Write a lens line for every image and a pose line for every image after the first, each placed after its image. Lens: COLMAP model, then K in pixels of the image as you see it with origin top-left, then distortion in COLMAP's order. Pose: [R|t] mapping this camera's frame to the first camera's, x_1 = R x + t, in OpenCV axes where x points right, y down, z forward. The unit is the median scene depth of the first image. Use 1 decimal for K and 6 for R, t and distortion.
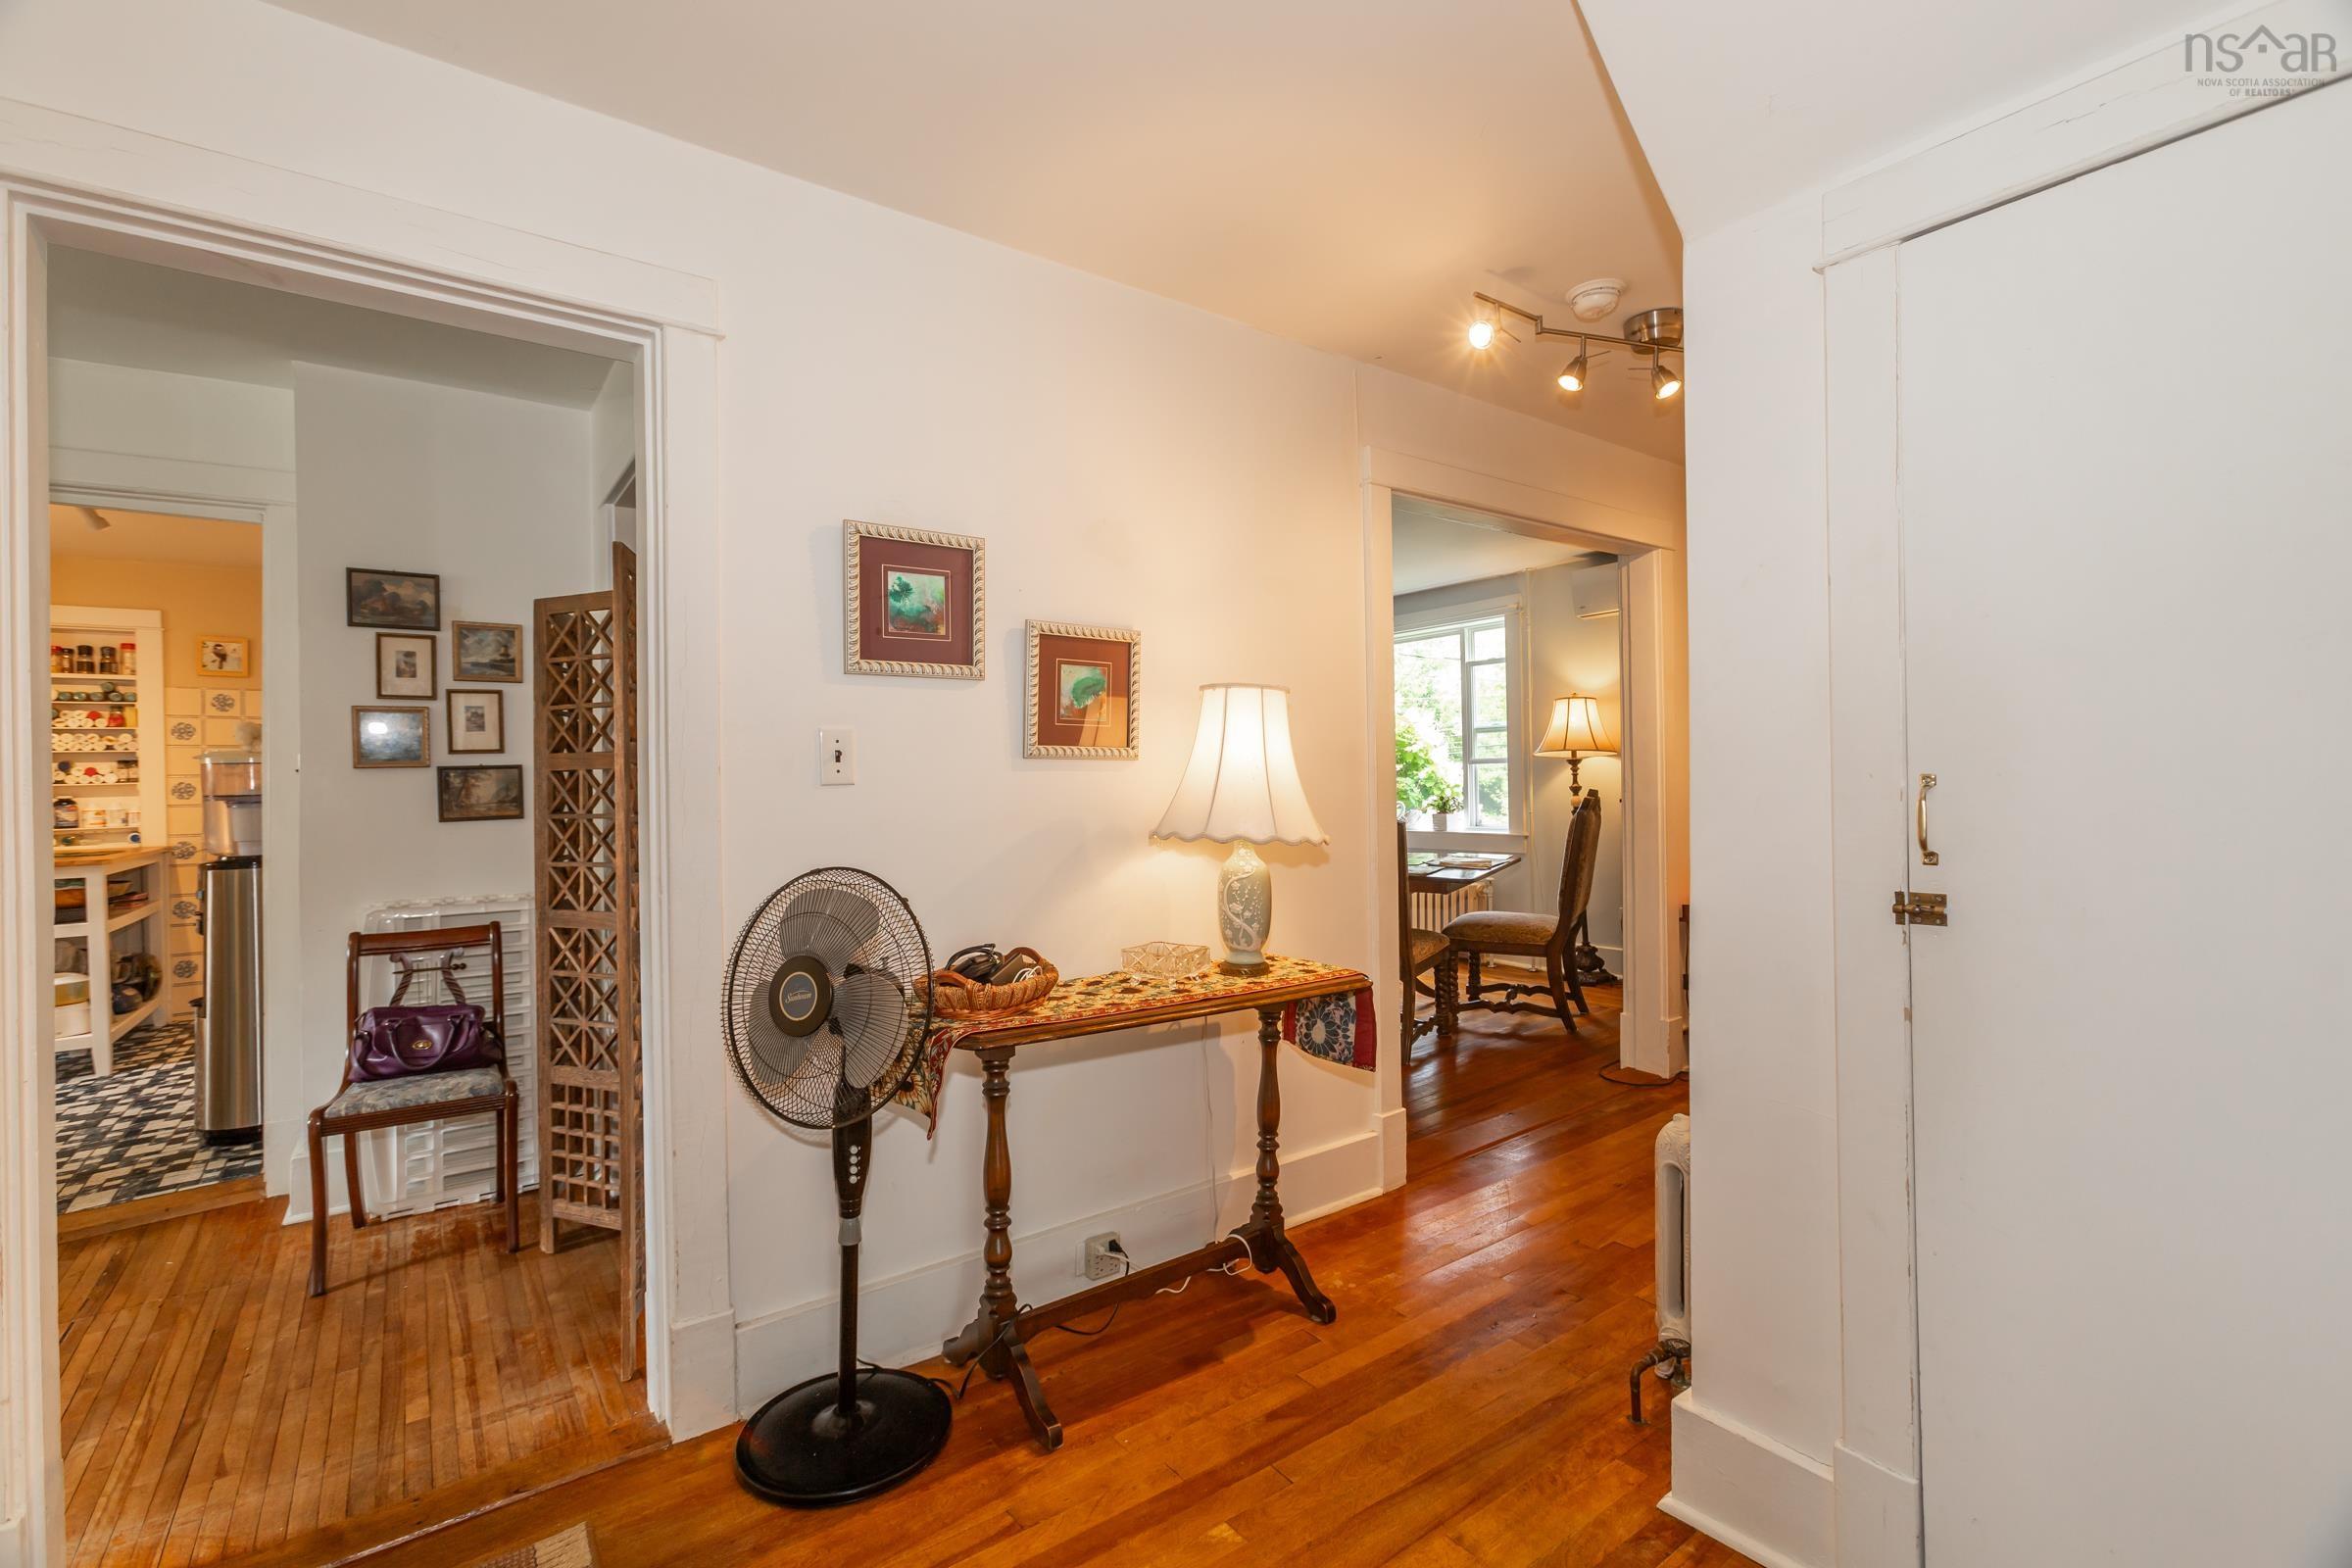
lens RADIAL K [[1036.3, 0, 1165.8], [0, 1036.3, 780.2], [0, 0, 1]] dist [-0.032212, 0.016722]
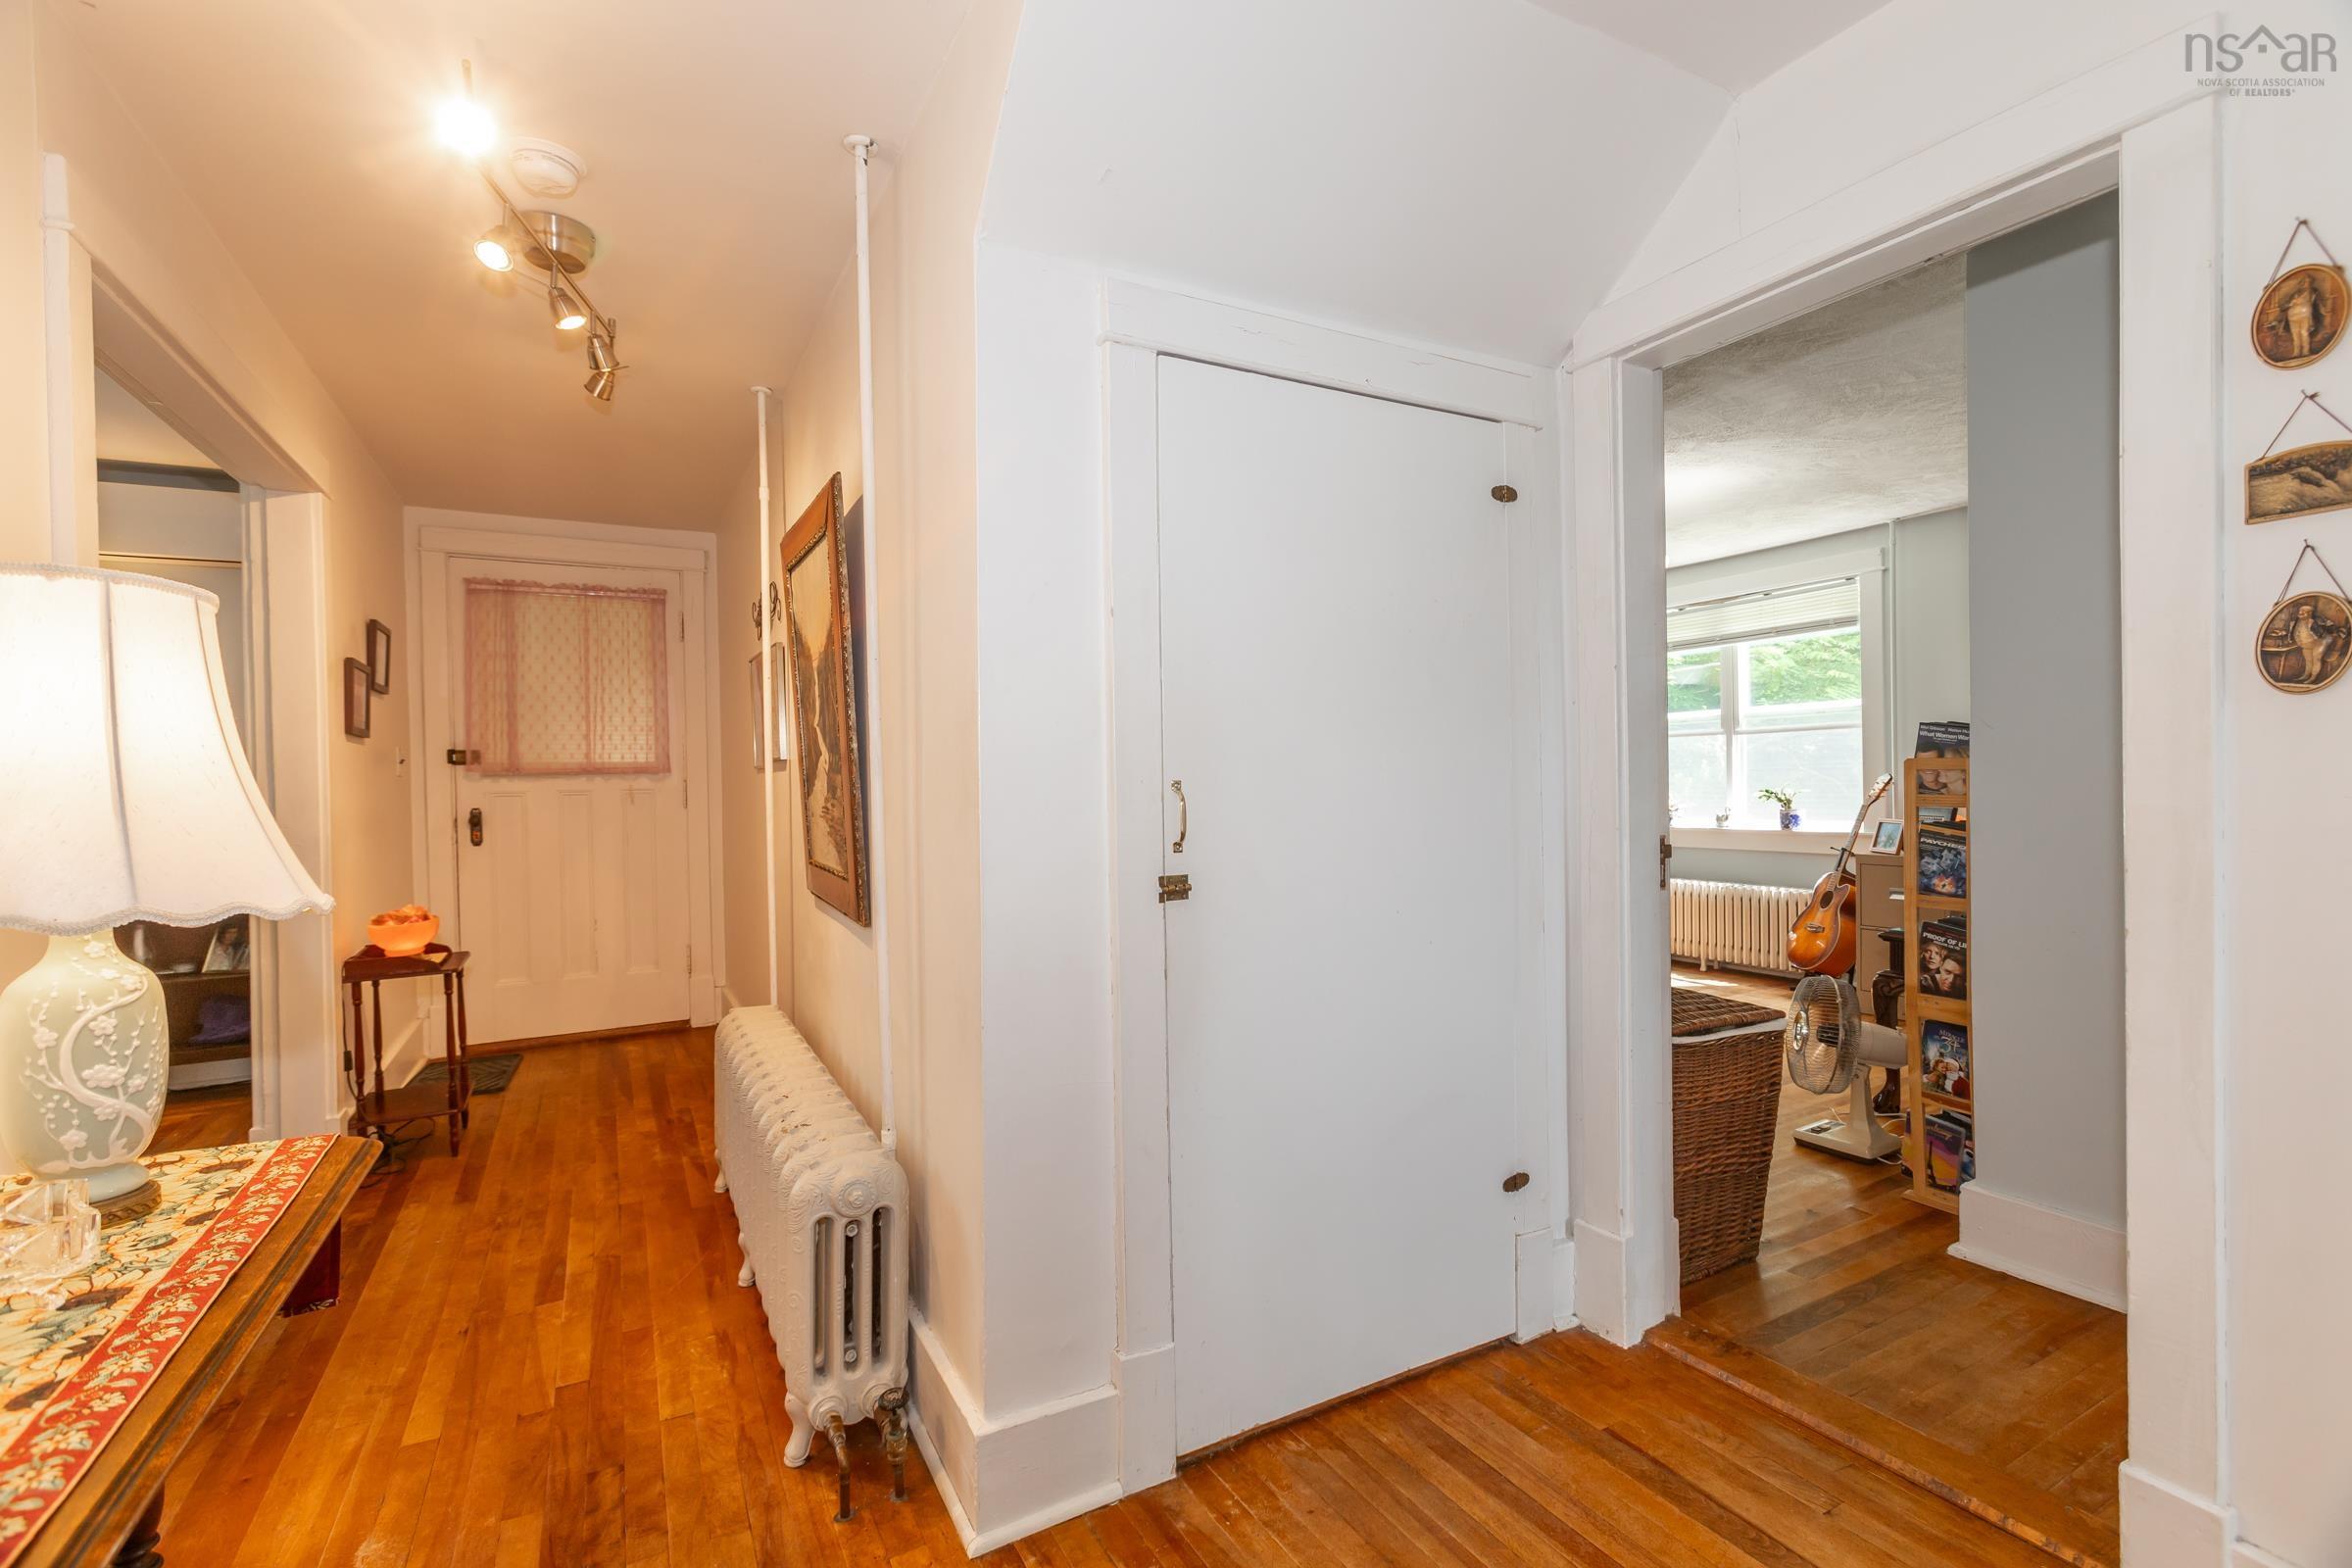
lens RADIAL K [[1036.3, 0, 1165.8], [0, 1036.3, 780.2], [0, 0, 1]] dist [-0.032212, 0.016722]
pose [[0.137862, 0.009548, 0.990405, -0.425256], [0.006717, 0.999922, -0.010575, 0.005102], [-0.990429, 0.008110, 0.137787, 0.670366]]
